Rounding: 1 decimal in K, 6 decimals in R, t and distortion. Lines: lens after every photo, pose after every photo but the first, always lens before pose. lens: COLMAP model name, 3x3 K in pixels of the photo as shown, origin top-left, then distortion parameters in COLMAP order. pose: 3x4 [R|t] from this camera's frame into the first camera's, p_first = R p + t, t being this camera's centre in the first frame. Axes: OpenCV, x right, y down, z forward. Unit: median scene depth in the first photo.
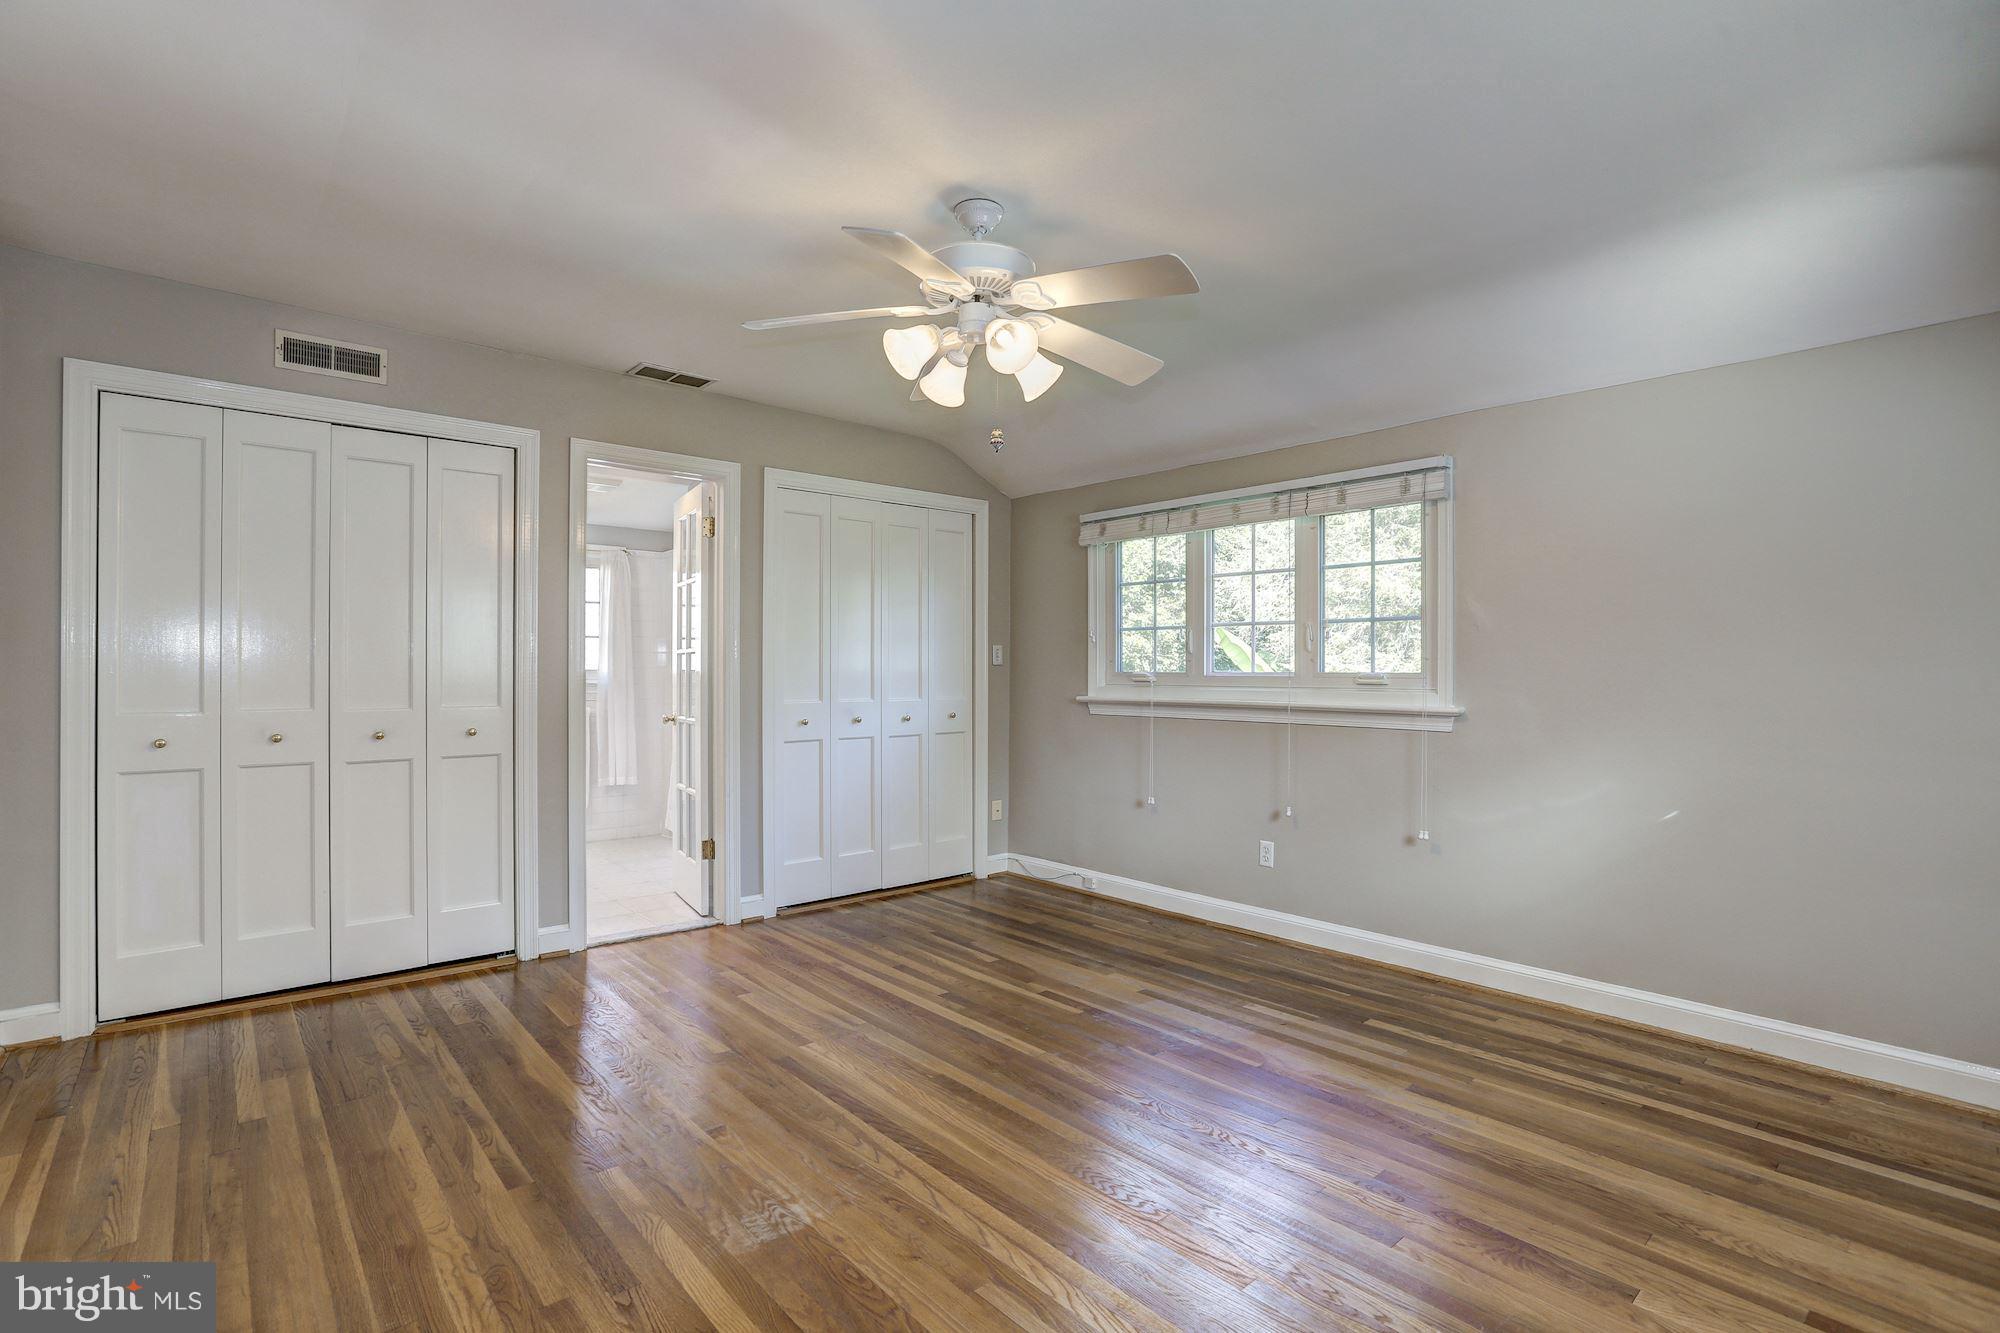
lens RADIAL K [[941.1, 0, 969.1], [0, 941.1, 670.8], [0, 0, 1]] dist [-0.000571, -0.000658]
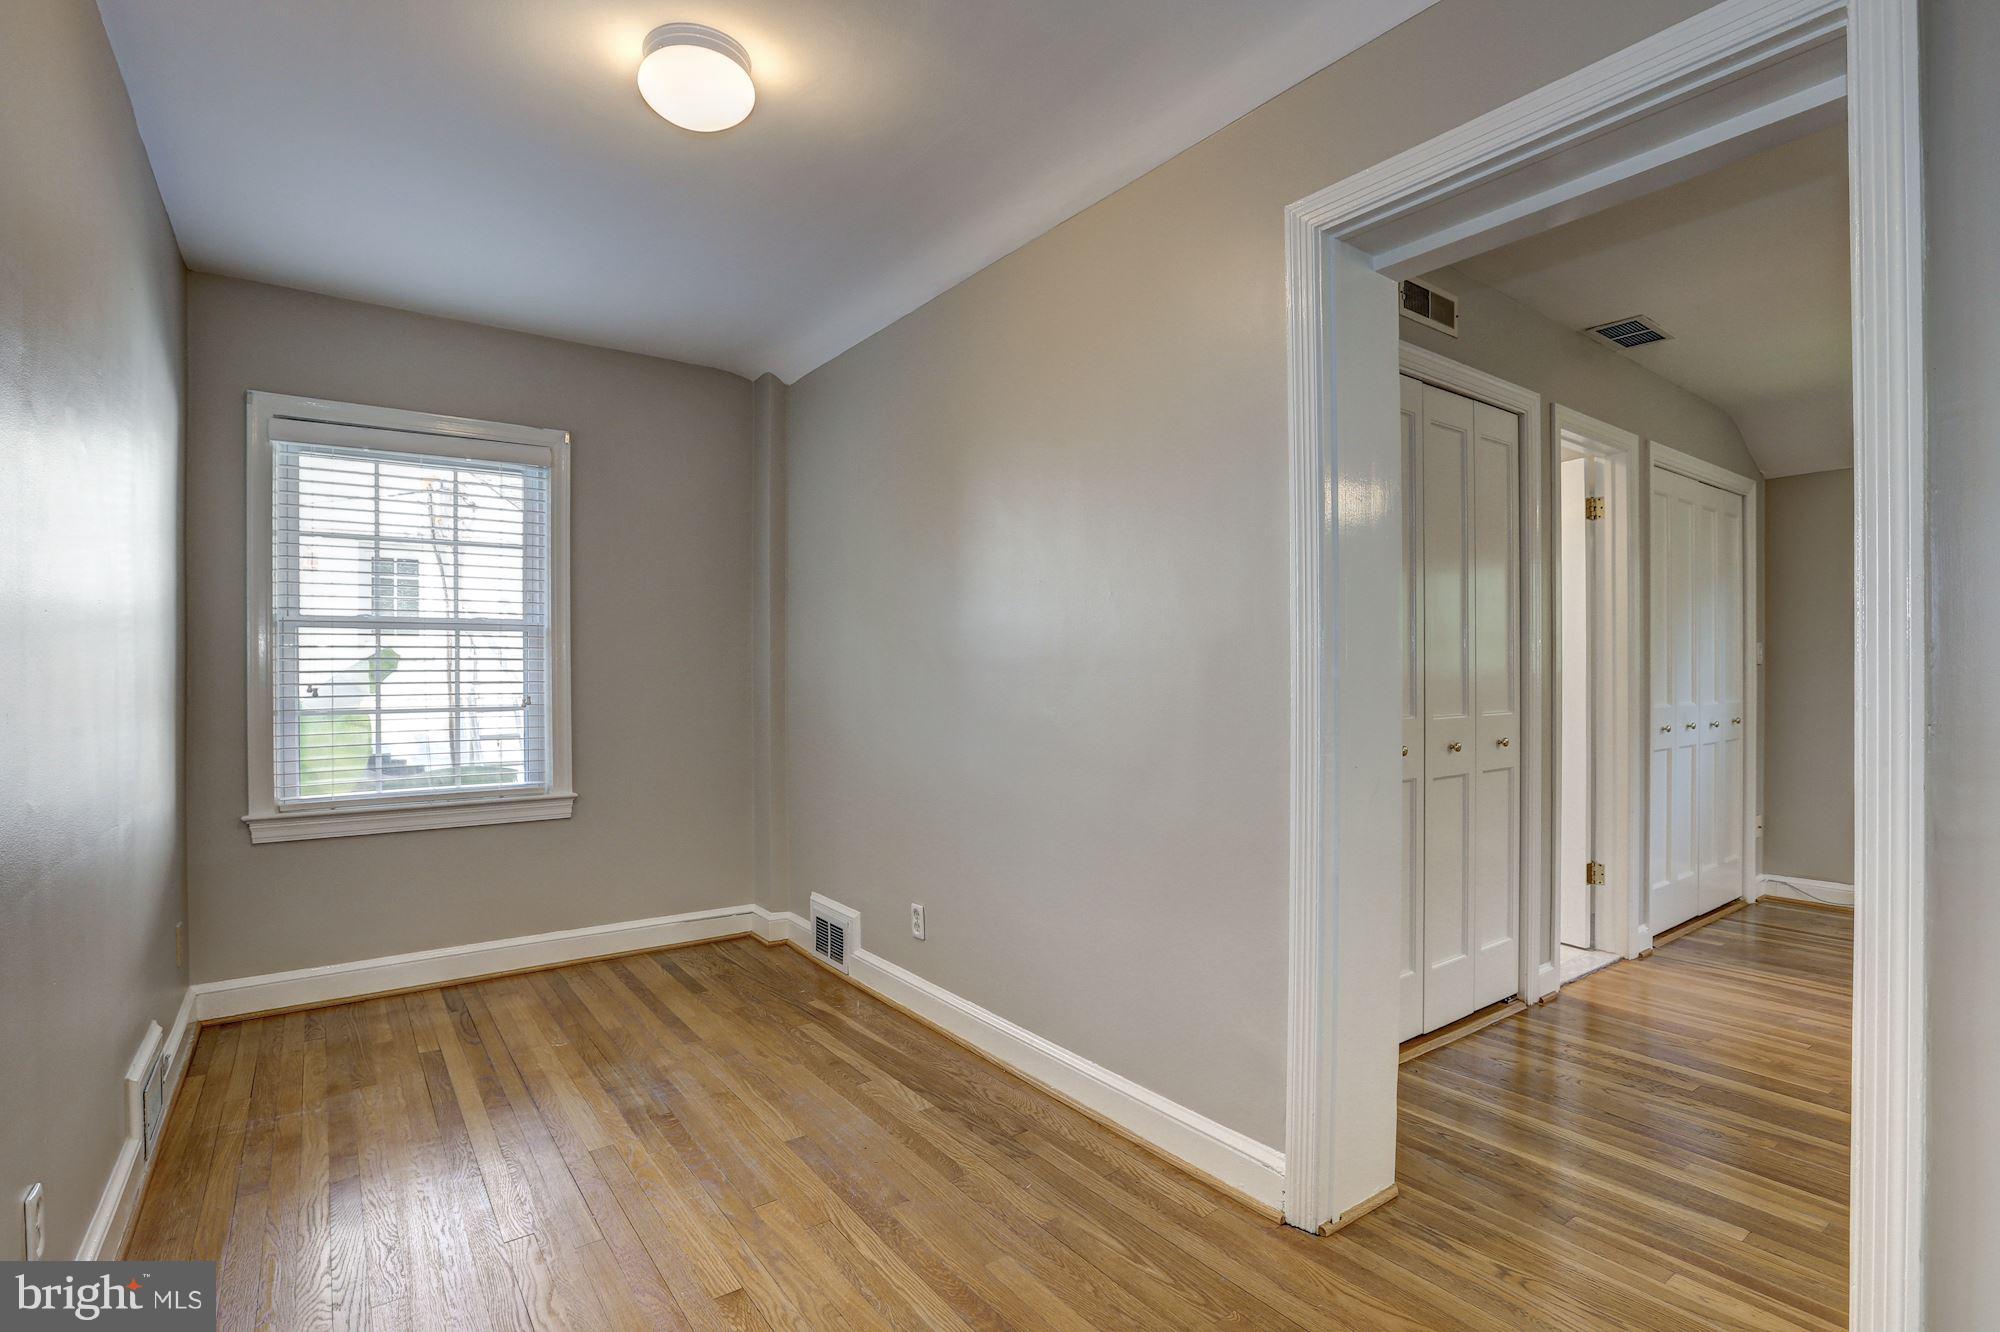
lens RADIAL K [[930.3, 0, 976.2], [0, 930.3, 676.8], [0, 0, 1]] dist [-0.023346, -0.000097]
pose [[0.997737, -0.004068, -0.067112, -1.192531], [0.003952, 0.999990, -0.001855, 0.007771], [0.067119, 0.001585, 0.997744, 0.154885]]
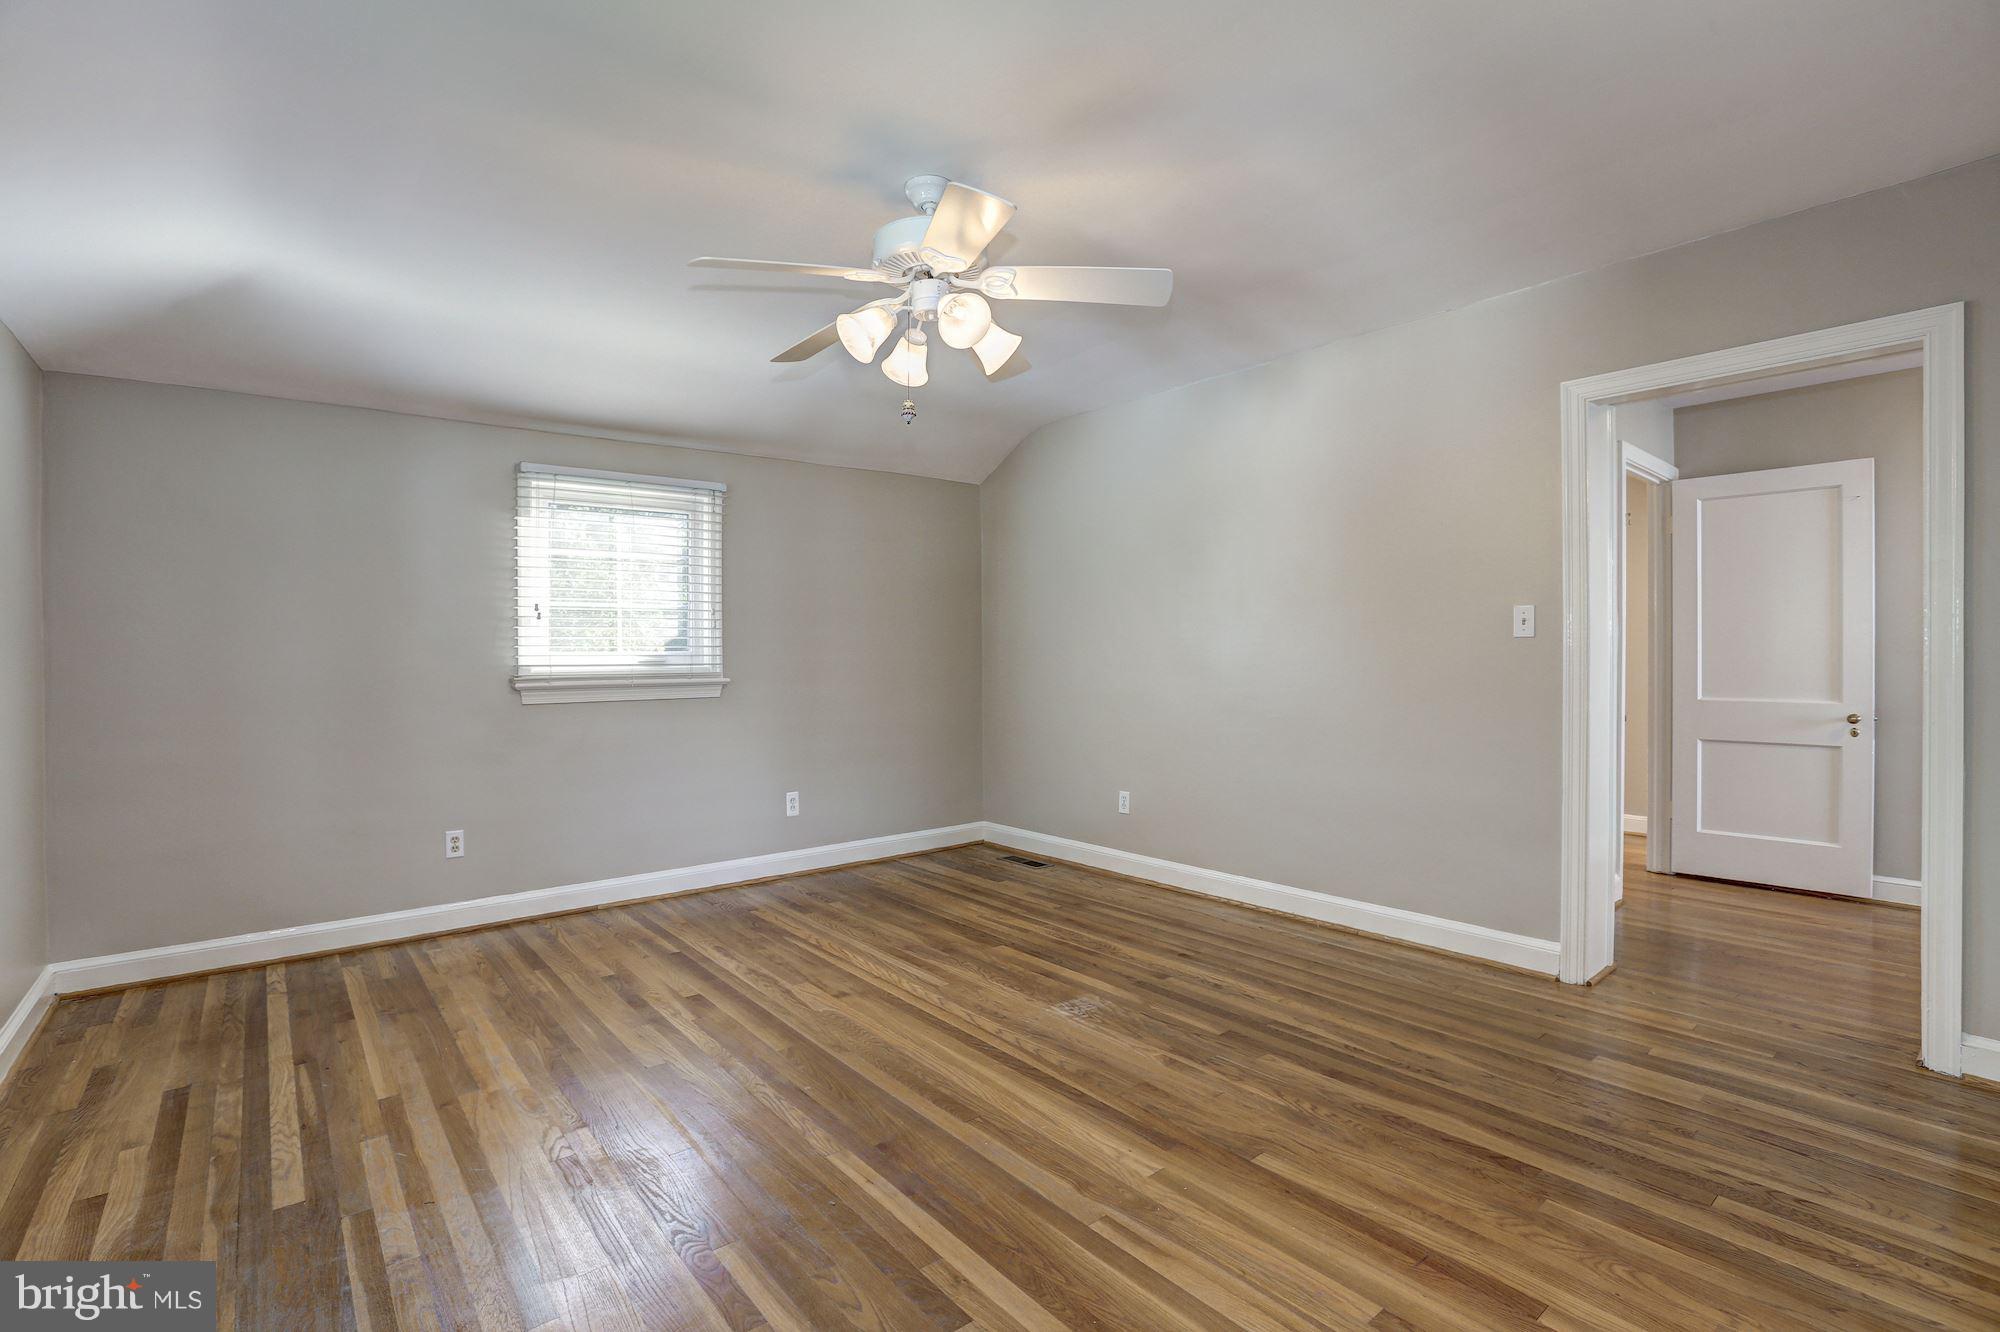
lens RADIAL K [[894.4, 0, 1000.0], [0, 894.4, 666.0], [0, 0, 1]] dist [-0.000304, -0.000259]
pose [[-0.999982, 0.000468, -0.005913, -0.052077], [0.000408, 0.999949, 0.010080, 0.006608], [0.005917, 0.010077, -0.999932, 1.701971]]
